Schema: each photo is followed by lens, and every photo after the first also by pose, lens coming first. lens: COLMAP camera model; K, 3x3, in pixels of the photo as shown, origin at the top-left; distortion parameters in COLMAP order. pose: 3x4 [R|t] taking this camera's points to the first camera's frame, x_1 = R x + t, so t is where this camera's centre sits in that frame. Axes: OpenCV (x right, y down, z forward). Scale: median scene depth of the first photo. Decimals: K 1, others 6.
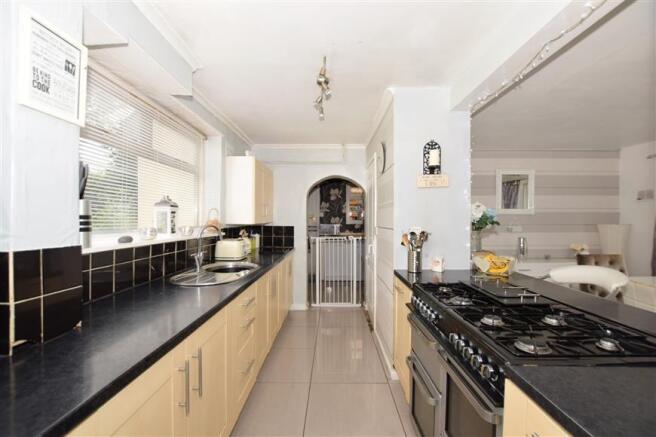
lens RADIAL K [[290.9, 0, 328.0], [0, 290.9, 218.5], [0, 0, 1]] dist [-0.026912, -0.000084]
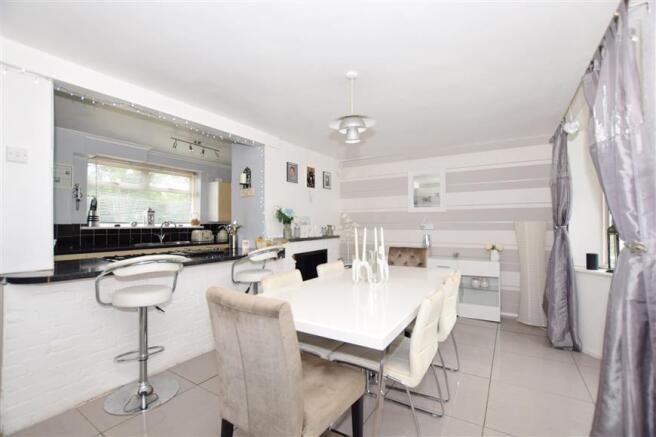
lens RADIAL K [[290.9, 0, 328.0], [0, 290.9, 218.5], [0, 0, 1]] dist [-0.026912, -0.000084]
pose [[0.850877, -0.010821, -0.525253, 0.926678], [0.004099, 0.999894, -0.013959, 0.021603], [0.525348, 0.009725, 0.850832, -0.078877]]
